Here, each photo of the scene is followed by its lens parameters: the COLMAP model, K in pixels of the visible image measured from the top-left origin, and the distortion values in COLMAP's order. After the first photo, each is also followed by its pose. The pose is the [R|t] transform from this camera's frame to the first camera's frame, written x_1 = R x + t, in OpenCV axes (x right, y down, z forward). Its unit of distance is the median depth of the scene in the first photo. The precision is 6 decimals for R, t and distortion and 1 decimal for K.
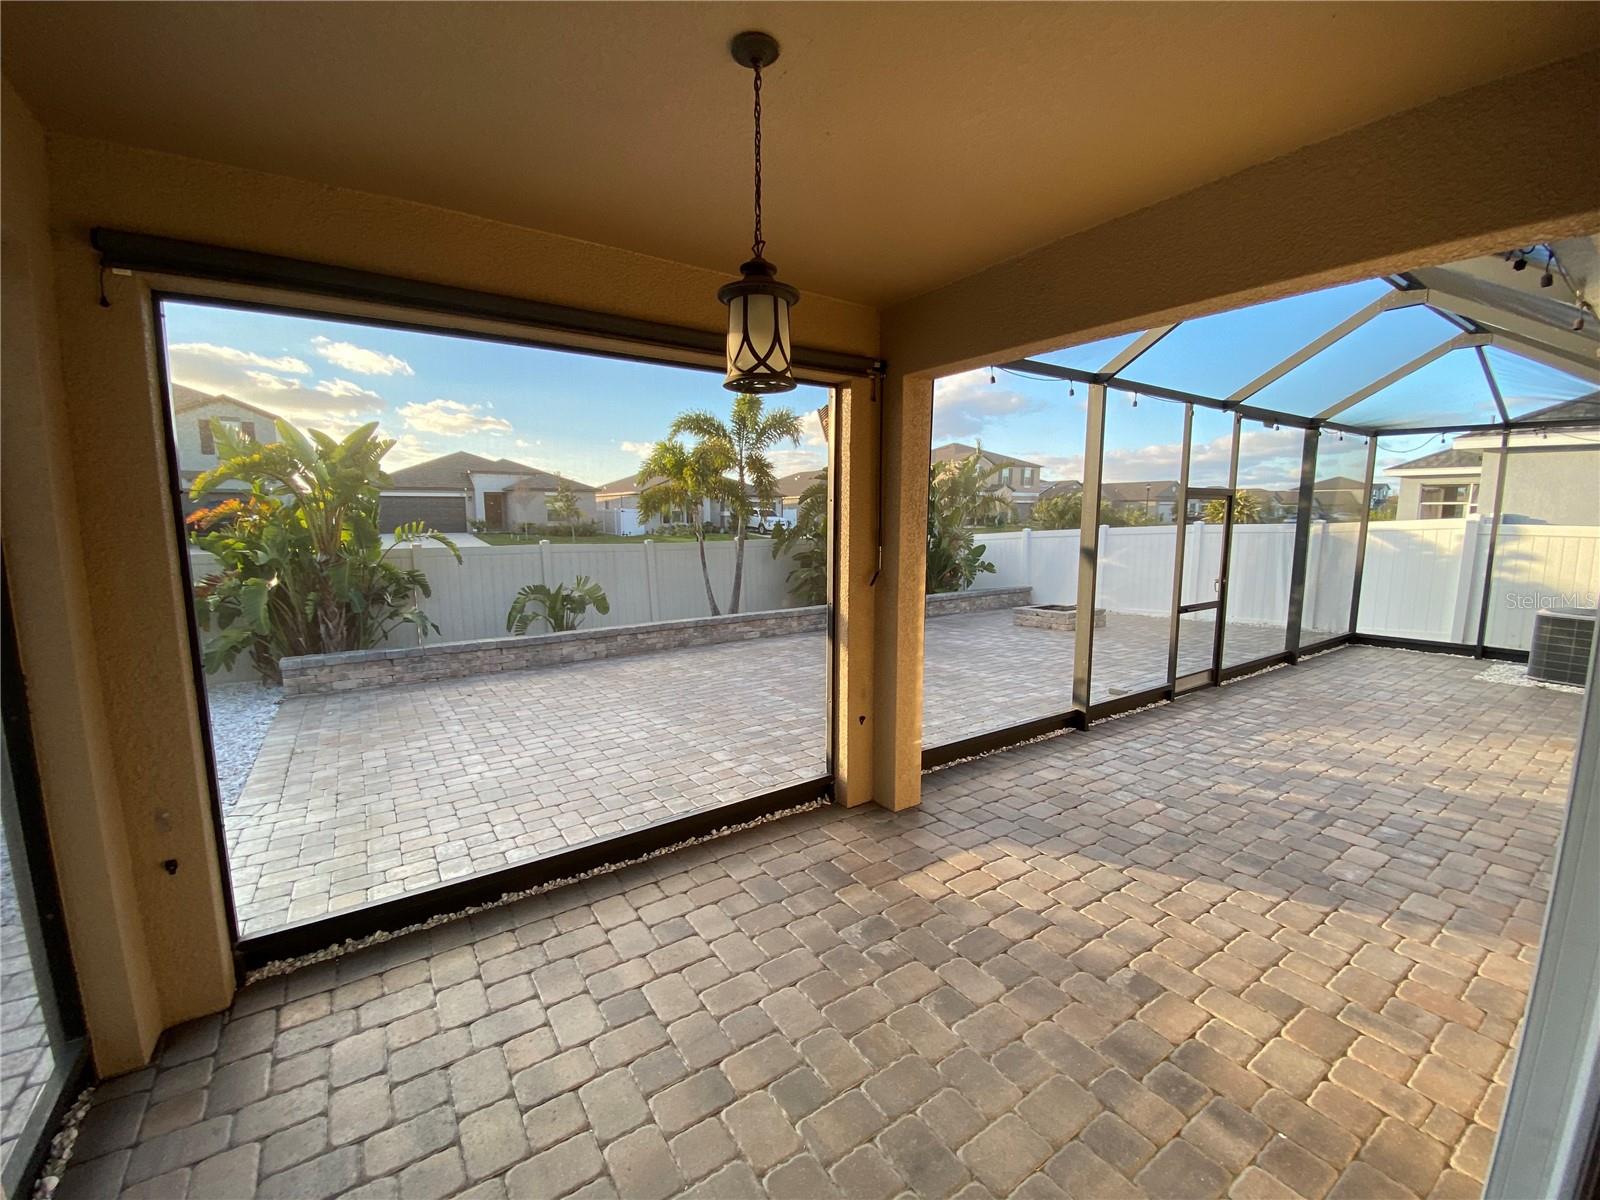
lens RADIAL K [[646.6, 0, 797.4], [0, 646.6, 596.8], [0, 0, 1]] dist [0.049684, -0.042162]
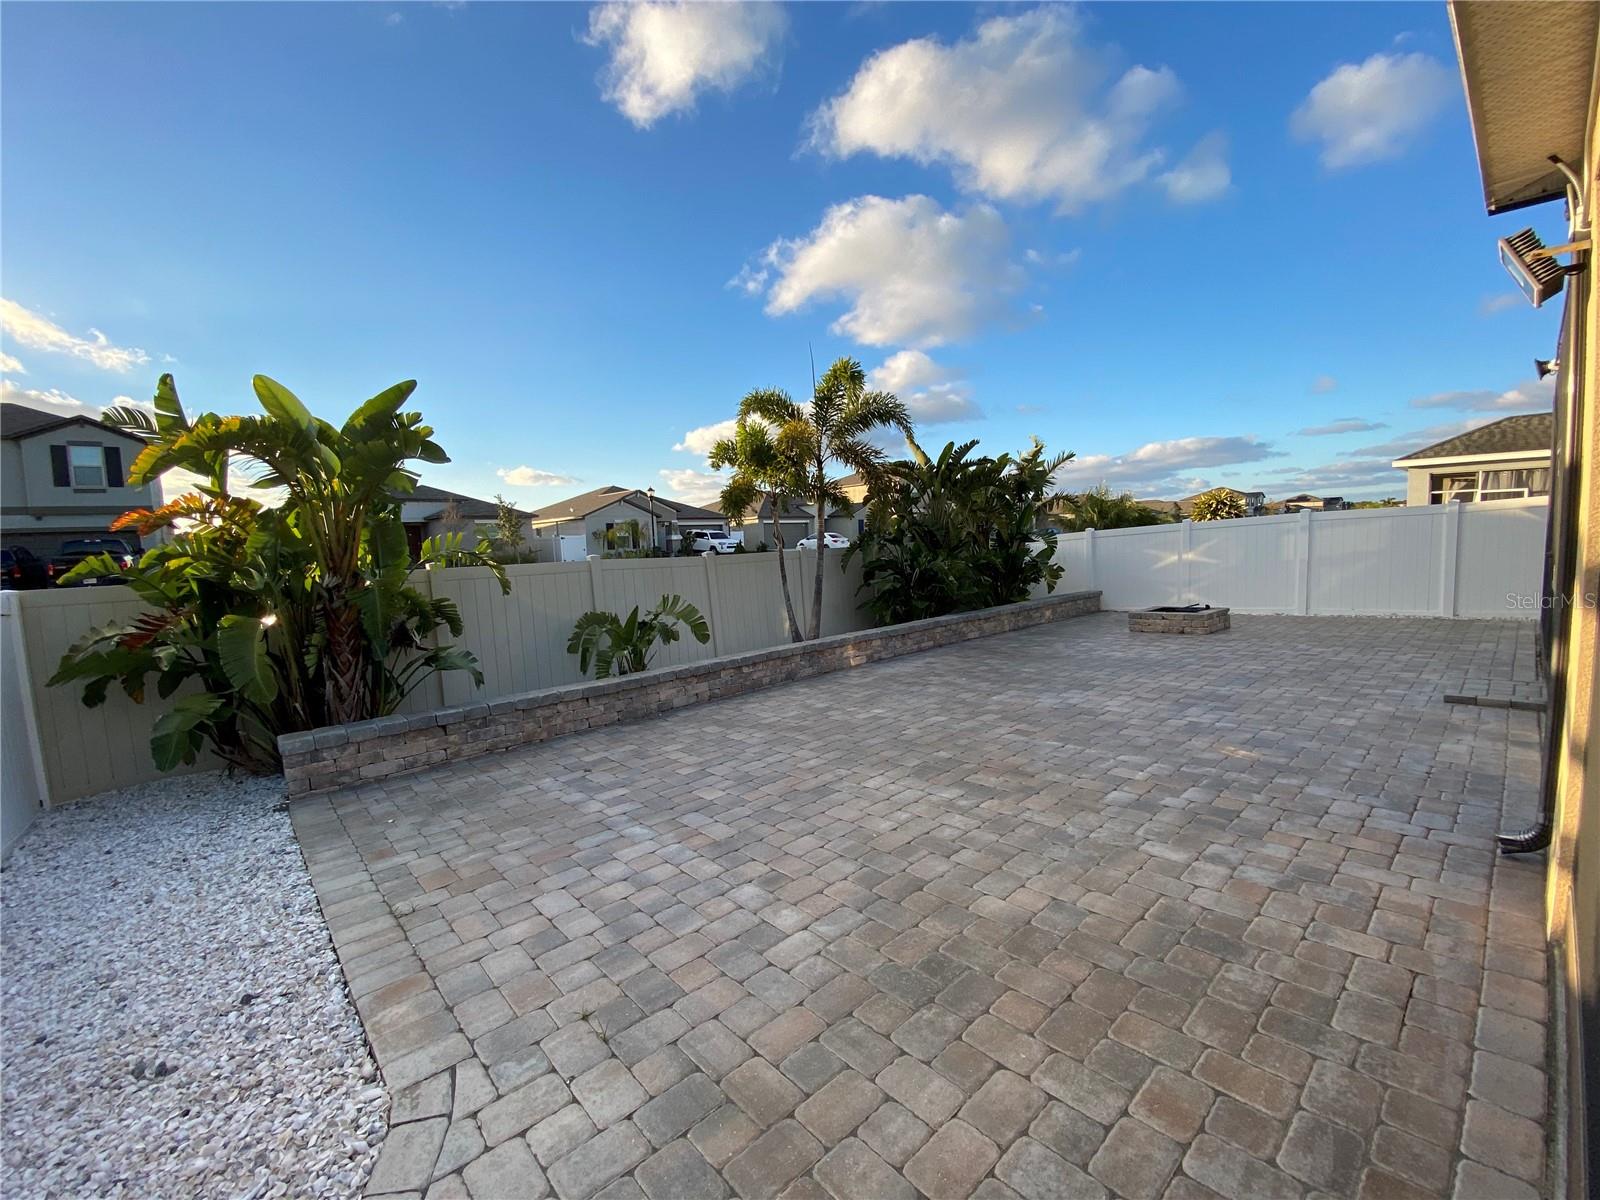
lens RADIAL K [[646.6, 0, 797.4], [0, 646.6, 596.8], [0, 0, 1]] dist [0.049684, -0.042162]
pose [[0.990077, -0.048679, 0.131823, -0.368821], [0.053886, 0.997890, -0.036227, 0.007050], [-0.129781, 0.042971, 0.990611, 0.296656]]
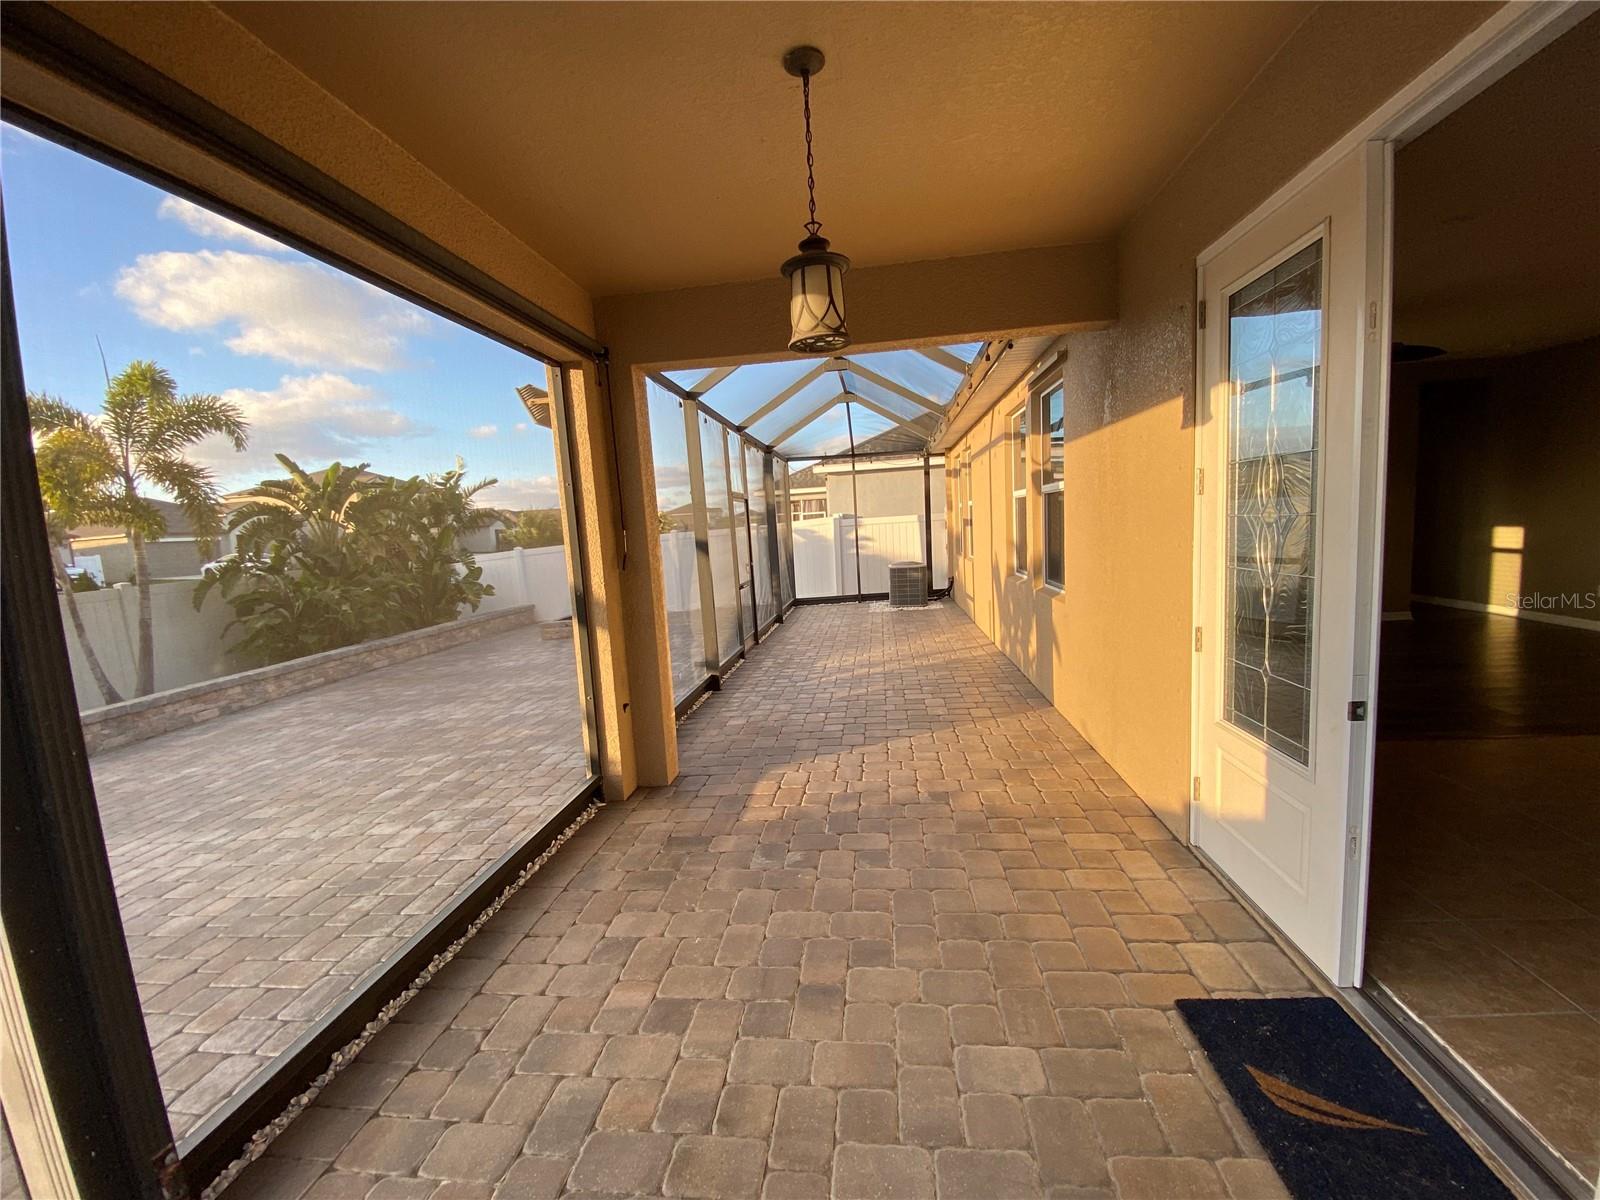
lens RADIAL K [[646.6, 0, 797.4], [0, 646.6, 596.8], [0, 0, 1]] dist [0.049684, -0.042162]
pose [[0.654627, -0.121261, 0.746163, -0.239592], [0.154348, 0.987698, 0.025100, 0.021076], [-0.740027, 0.098738, 0.665290, 0.069552]]
